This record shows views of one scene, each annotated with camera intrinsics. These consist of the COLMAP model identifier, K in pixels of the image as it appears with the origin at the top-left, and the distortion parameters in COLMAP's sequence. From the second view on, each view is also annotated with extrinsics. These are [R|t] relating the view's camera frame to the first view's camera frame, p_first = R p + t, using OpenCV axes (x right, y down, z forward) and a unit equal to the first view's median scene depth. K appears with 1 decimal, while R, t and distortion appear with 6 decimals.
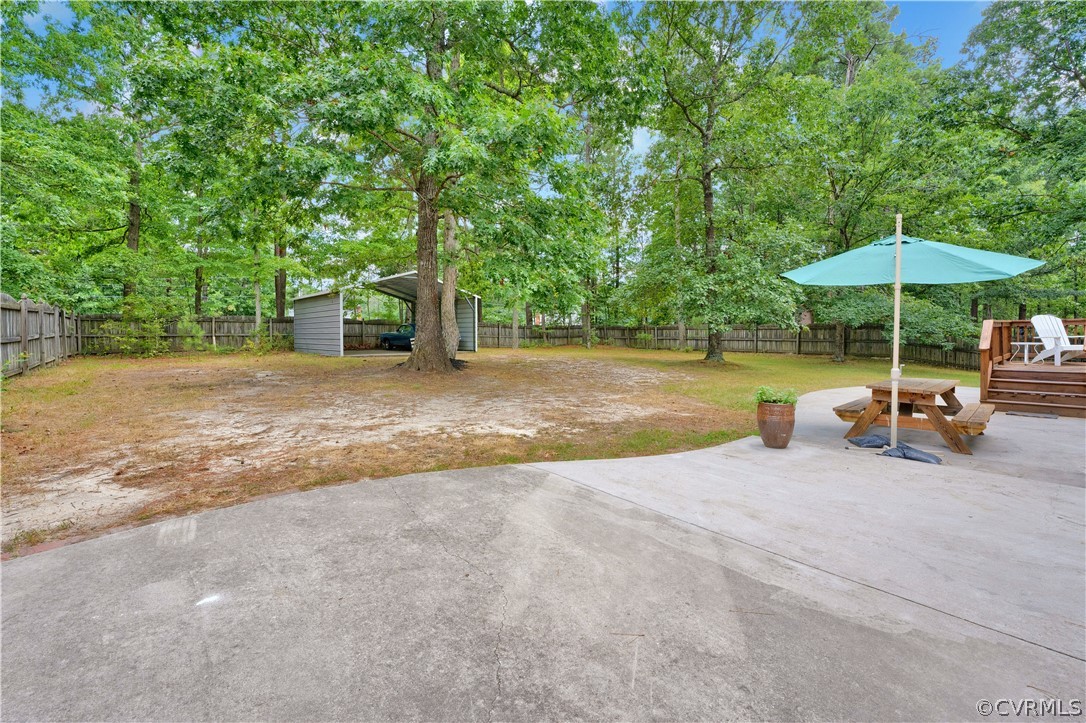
lens RADIAL K [[508.5, 0, 541.1], [0, 508.5, 354.3], [0, 0, 1]] dist [-0.002060, -0.000306]
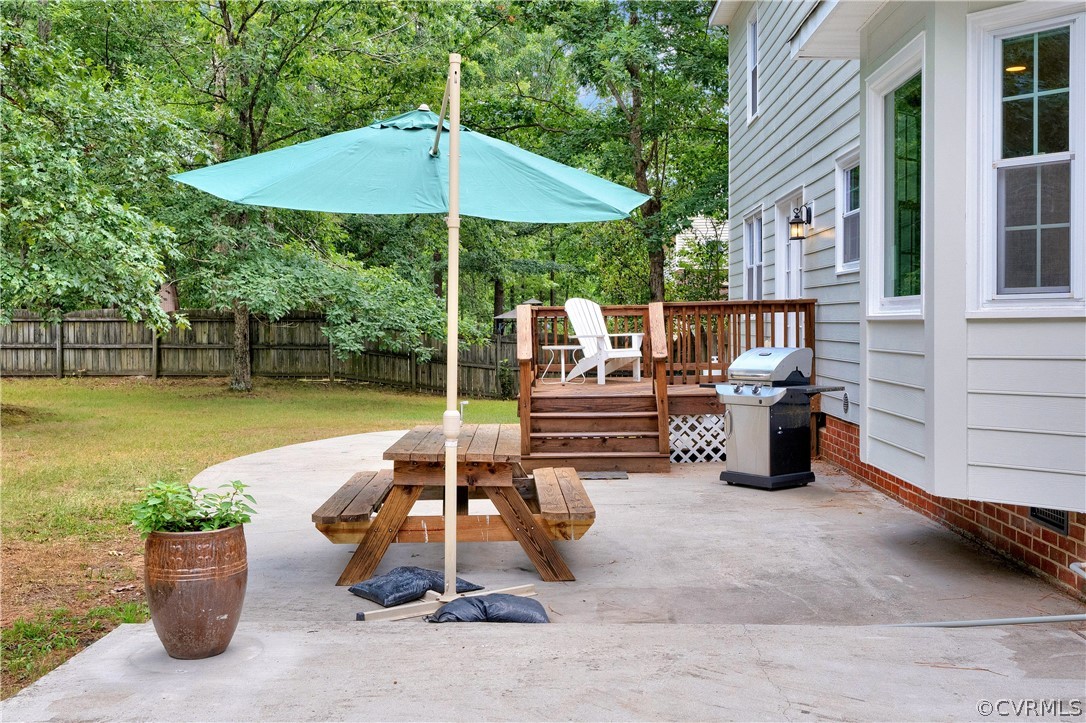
lens RADIAL K [[1066.3, 0, 541.6], [0, 1066.3, 343.1], [0, 0, 1]] dist [0.010792, 0.017016]
pose [[0.663772, -0.011870, 0.747841, 0.031950], [0.035034, 0.999270, -0.015235, -0.006062], [-0.747114, 0.036312, 0.663703, 0.152606]]
